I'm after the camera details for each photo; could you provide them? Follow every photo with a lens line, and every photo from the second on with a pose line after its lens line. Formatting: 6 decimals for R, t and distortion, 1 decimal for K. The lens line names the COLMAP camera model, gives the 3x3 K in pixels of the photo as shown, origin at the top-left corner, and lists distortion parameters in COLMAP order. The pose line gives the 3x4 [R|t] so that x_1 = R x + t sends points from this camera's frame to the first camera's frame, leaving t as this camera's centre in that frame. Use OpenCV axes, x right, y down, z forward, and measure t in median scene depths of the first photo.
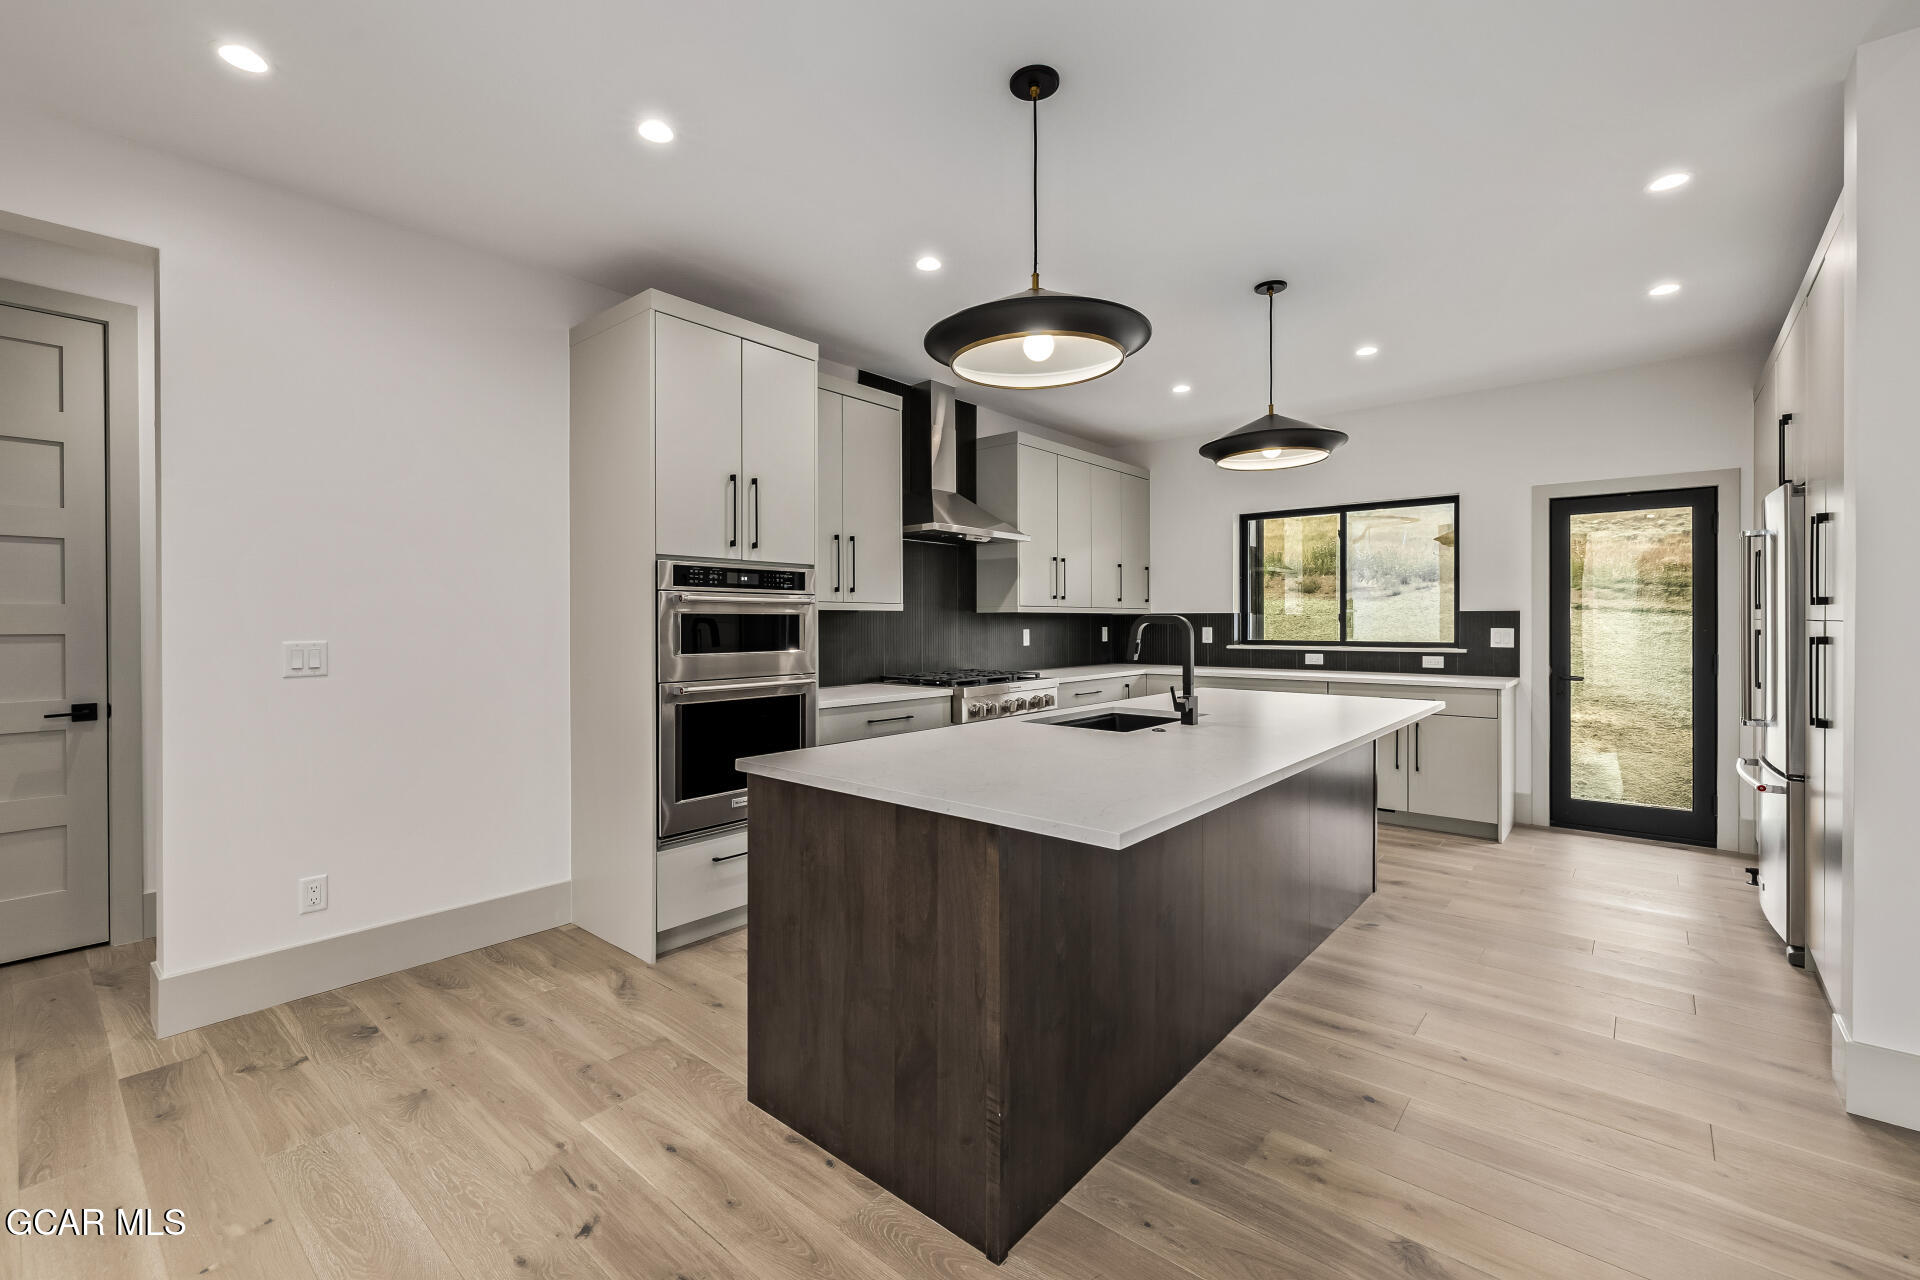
lens RADIAL K [[815.0, 0, 957.4], [0, 815.0, 623.5], [0, 0, 1]] dist [-0.000473, 0.000527]
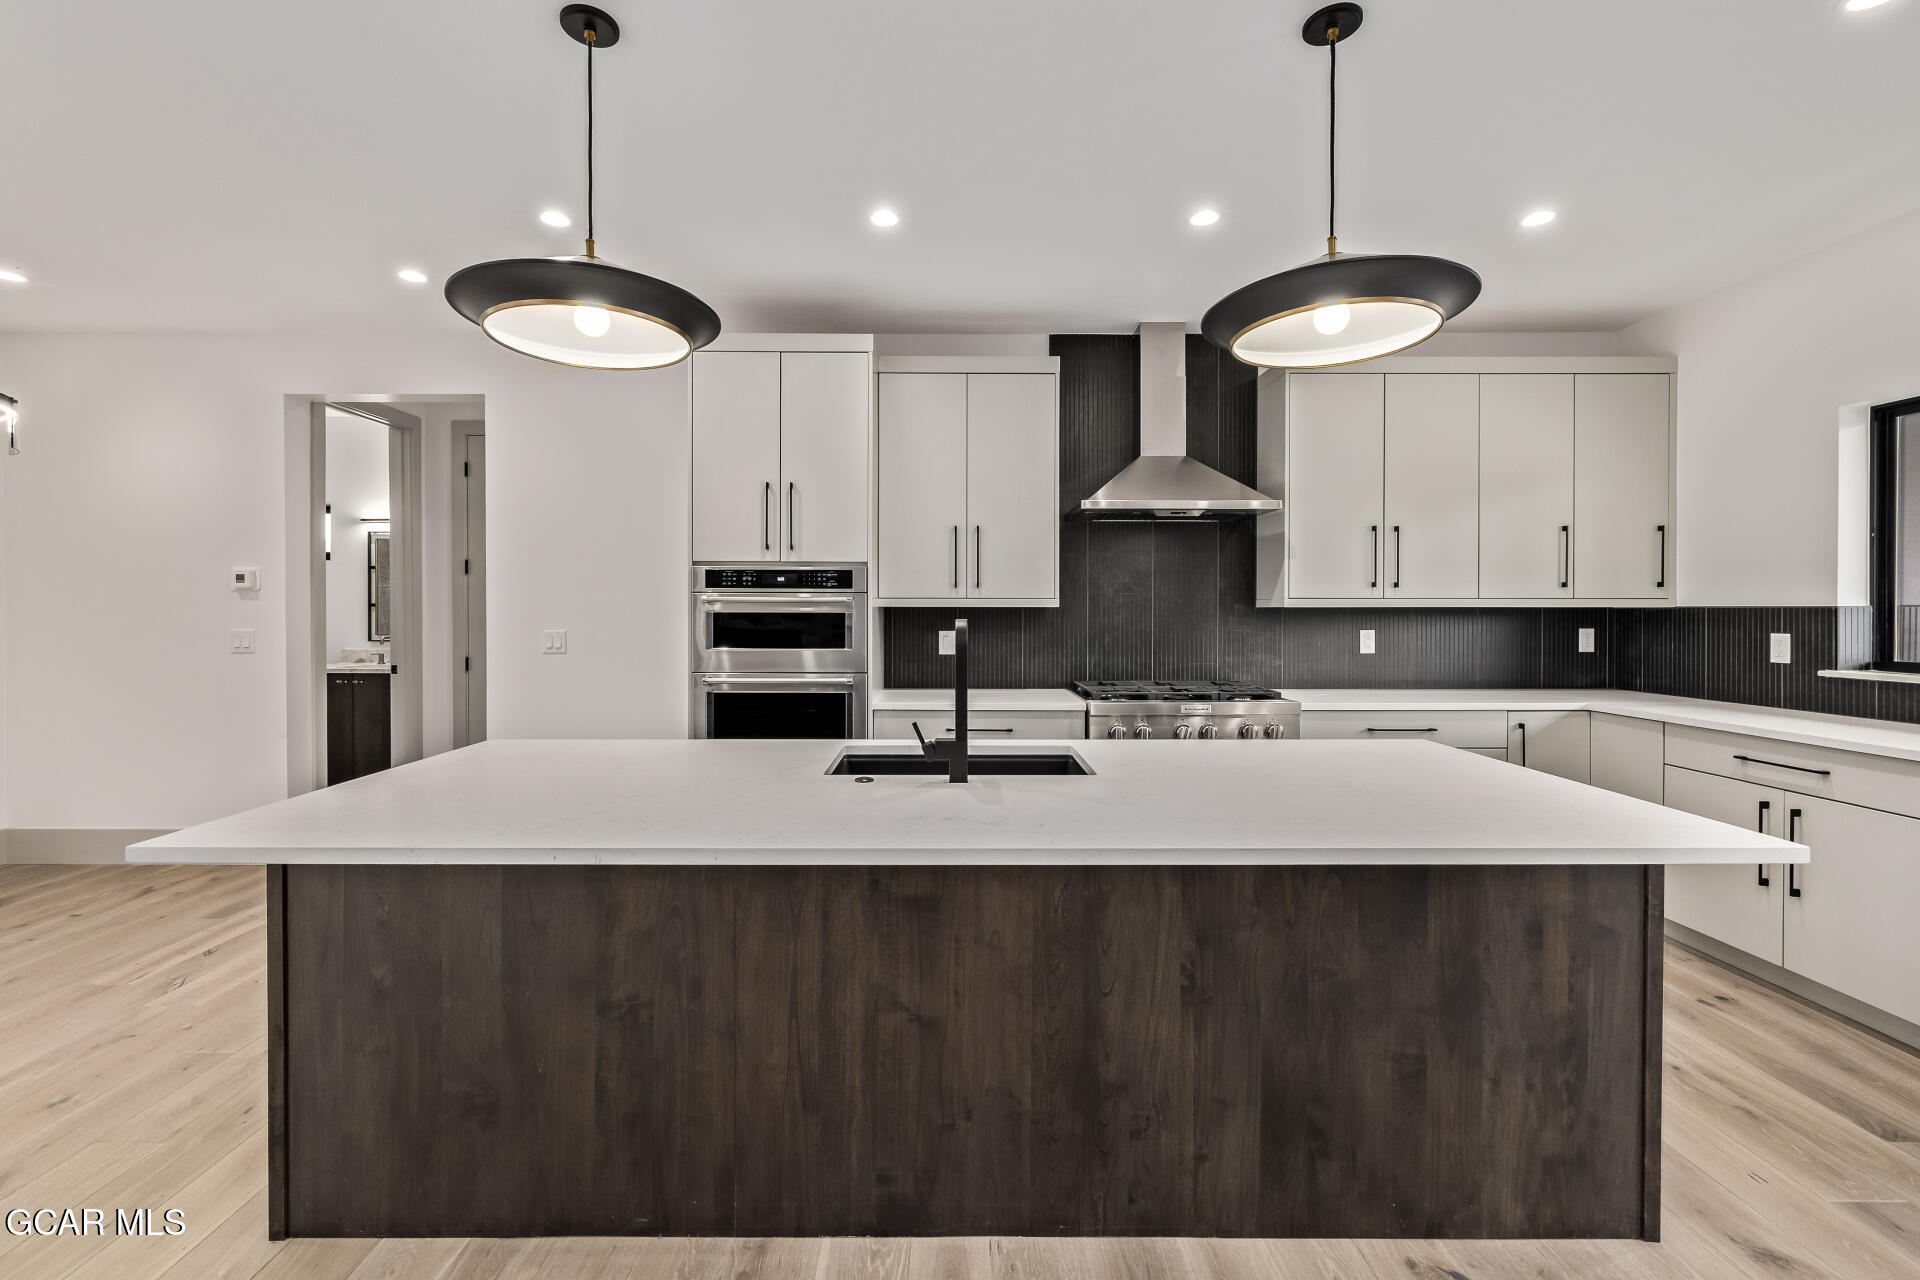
lens RADIAL K [[815.0, 0, 946.3], [0, 815.0, 616.2], [0, 0, 1]] dist [-0.000473, 0.000527]
pose [[0.647622, 0.011490, -0.761875, 0.606287], [-0.004519, 0.999927, 0.011240, -0.017363], [0.761948, -0.003837, 0.647627, 0.421208]]
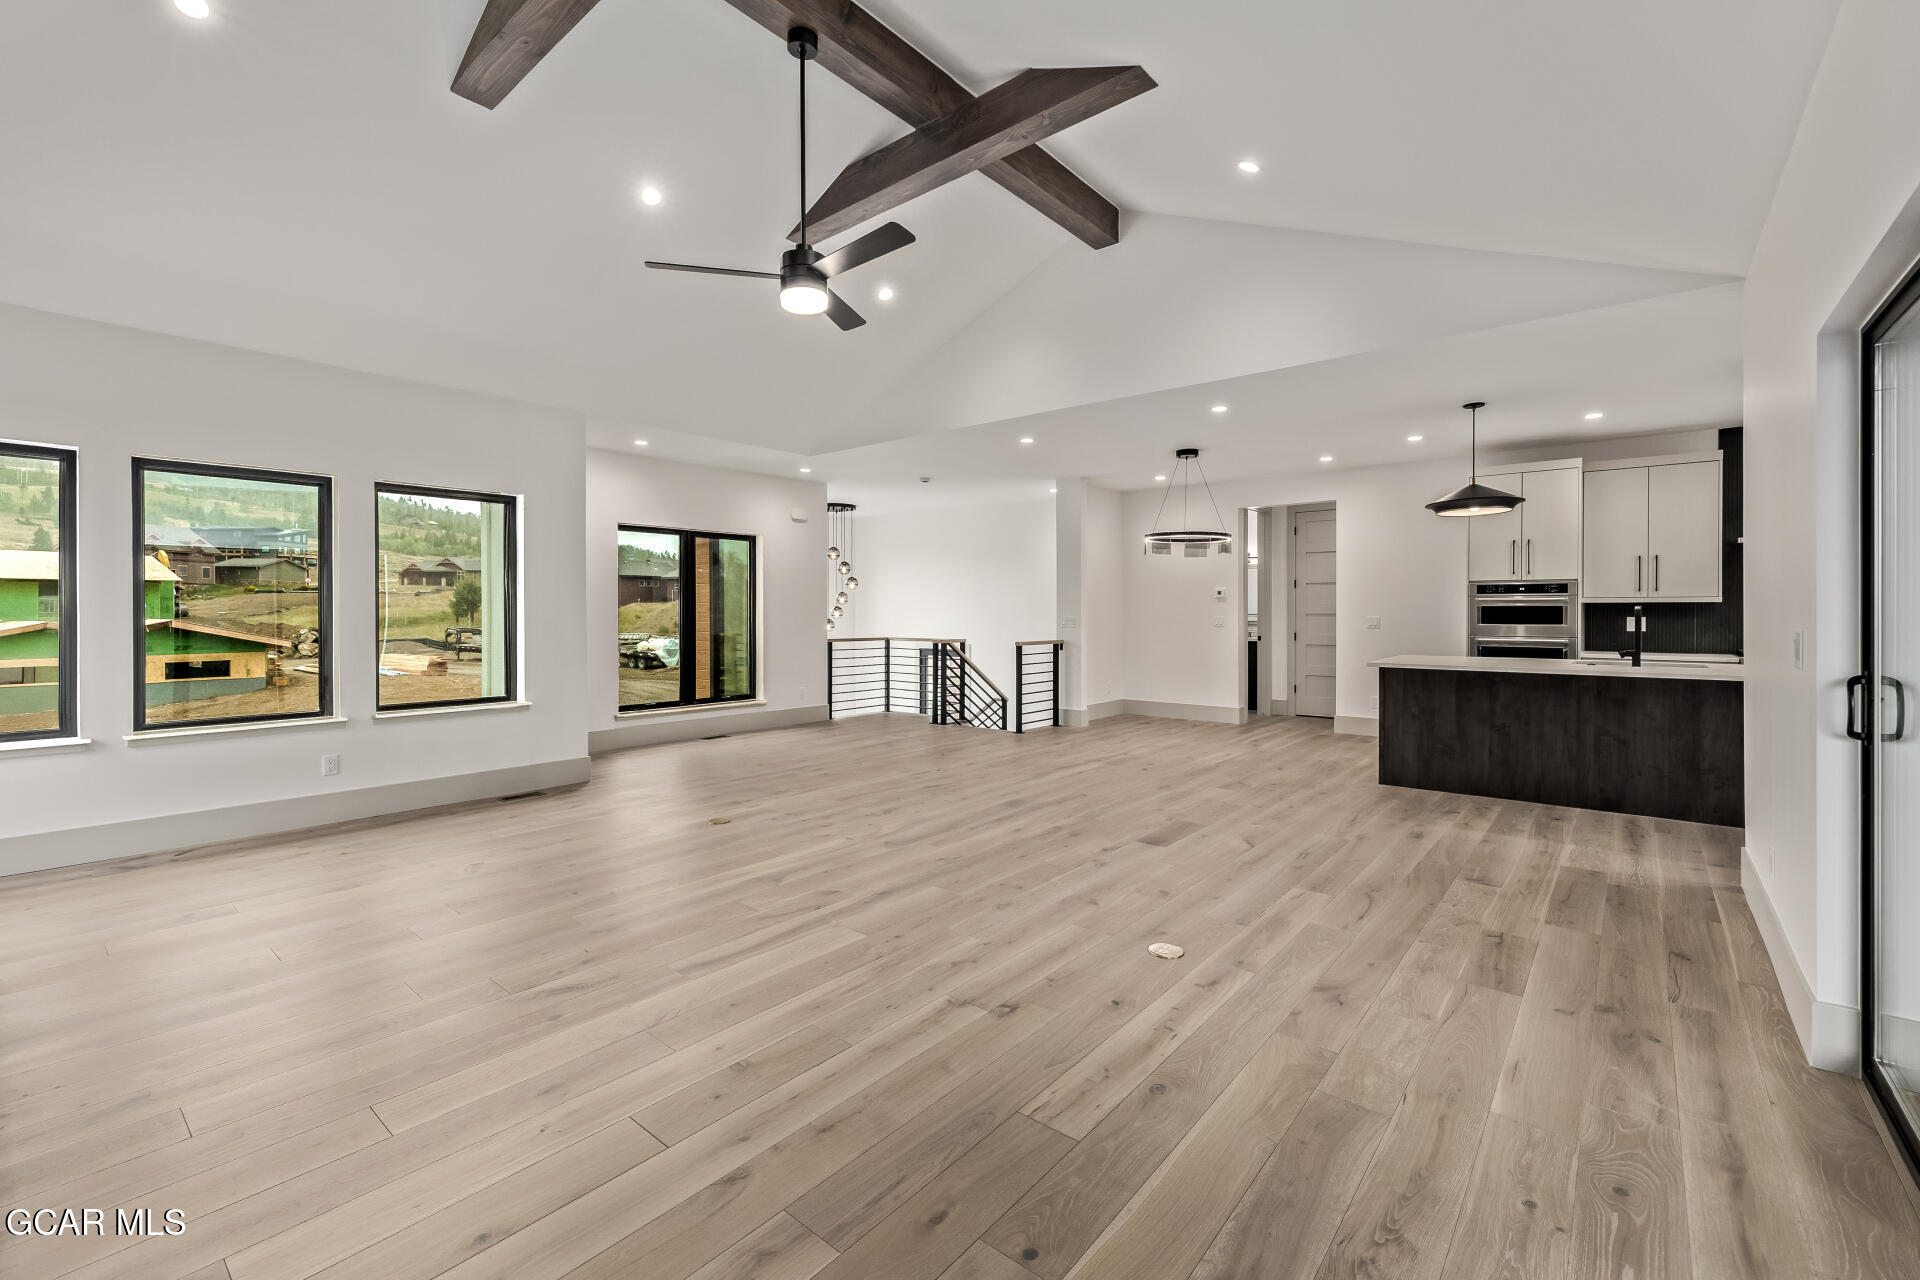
lens RADIAL K [[815.0, 0, 957.4], [0, 815.0, 626.8], [0, 0, 1]] dist [-0.000473, 0.000527]
pose [[0.013225, 0.021004, -0.999692, 1.583855], [0.000074, 0.999779, 0.021007, -0.002094], [0.999913, -0.000352, 0.013220, -0.409339]]
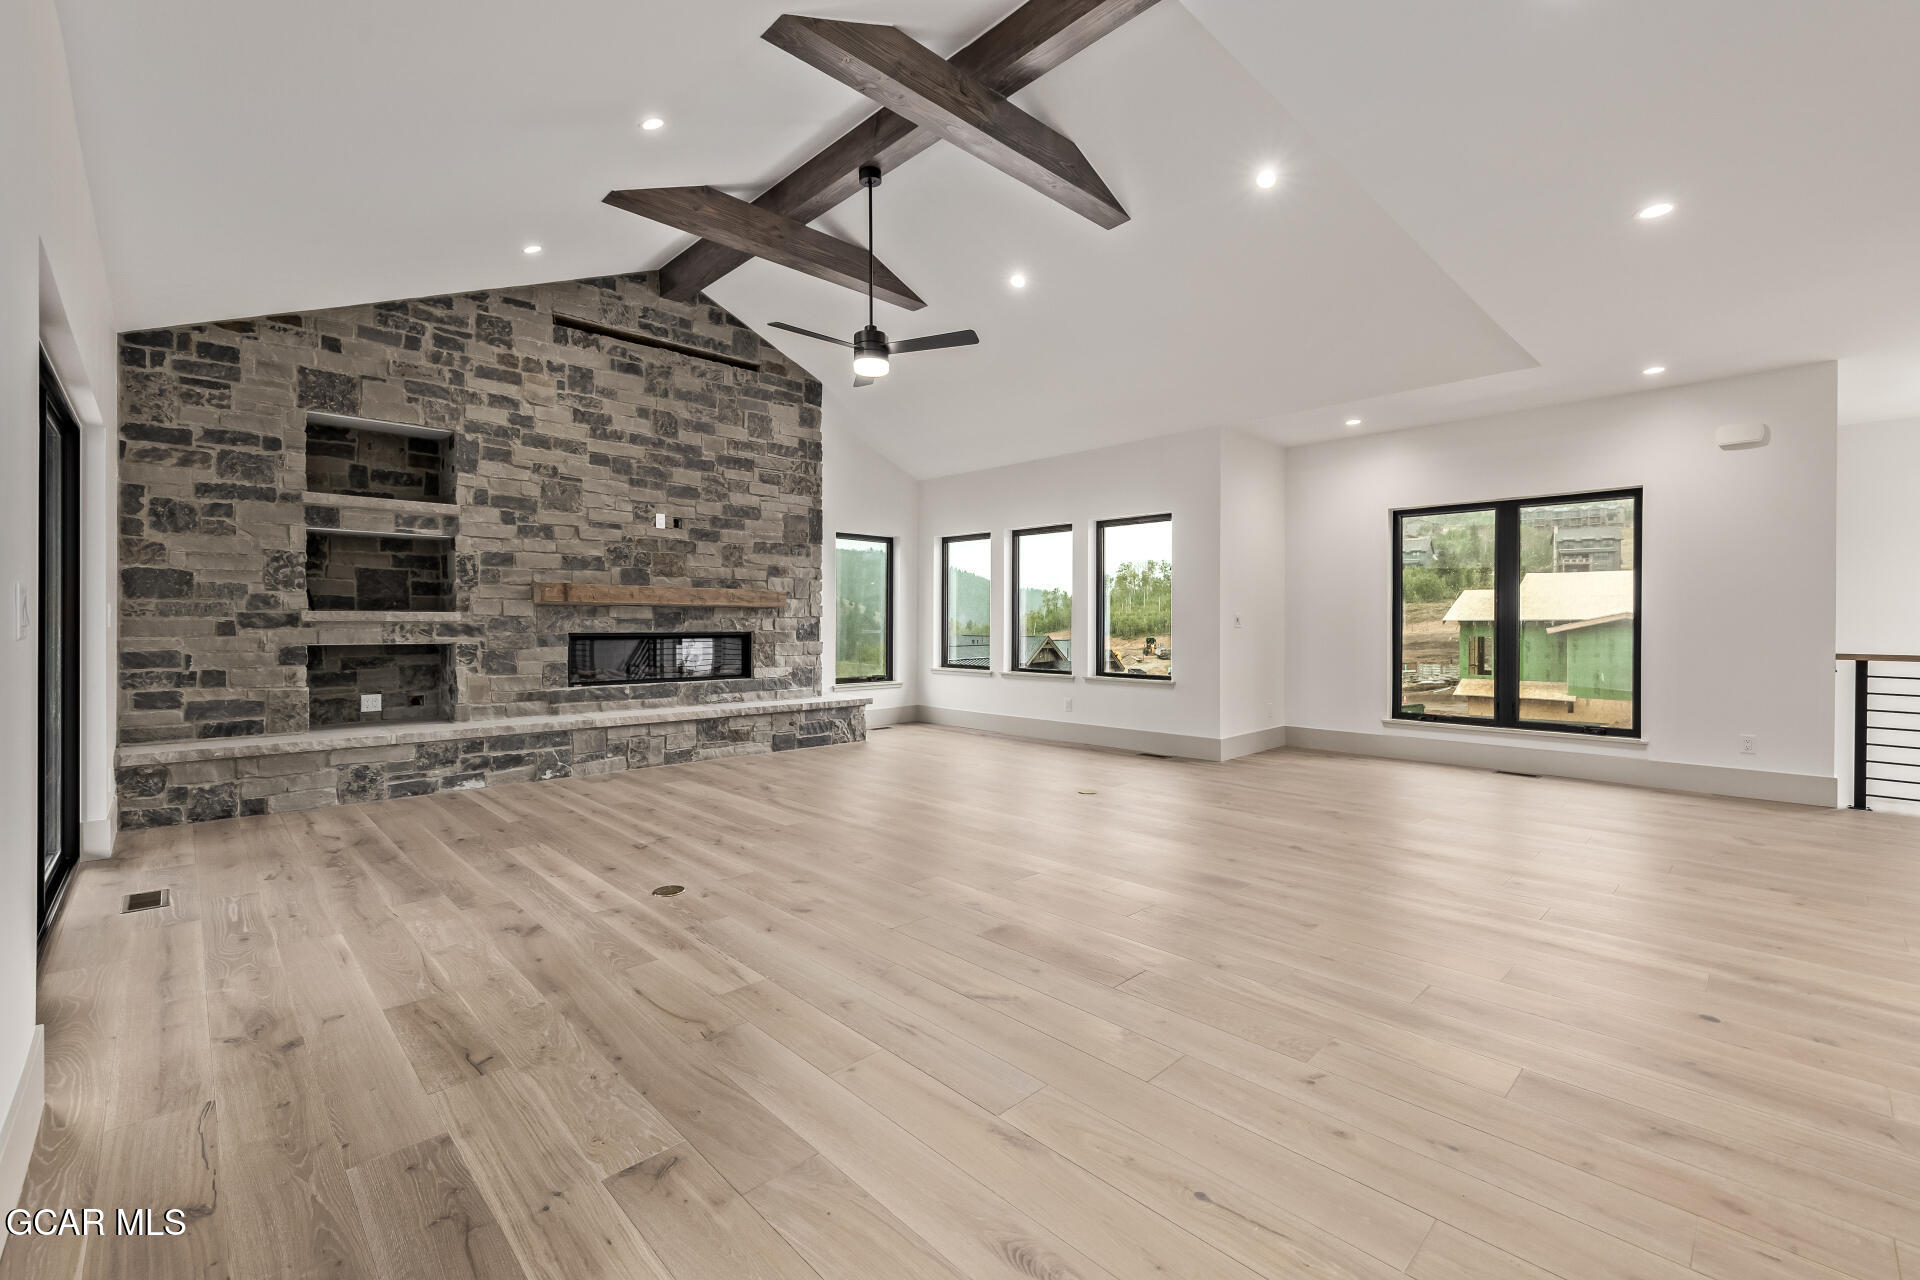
lens RADIAL K [[815.0, 0, 953.4], [0, 815.0, 625.6], [0, 0, 1]] dist [-0.000473, 0.000527]
pose [[-0.994916, -0.000853, 0.100704, 0.377392], [-0.000341, 0.999987, 0.005098, 0.035117], [-0.100707, 0.005038, -0.994903, 0.680124]]
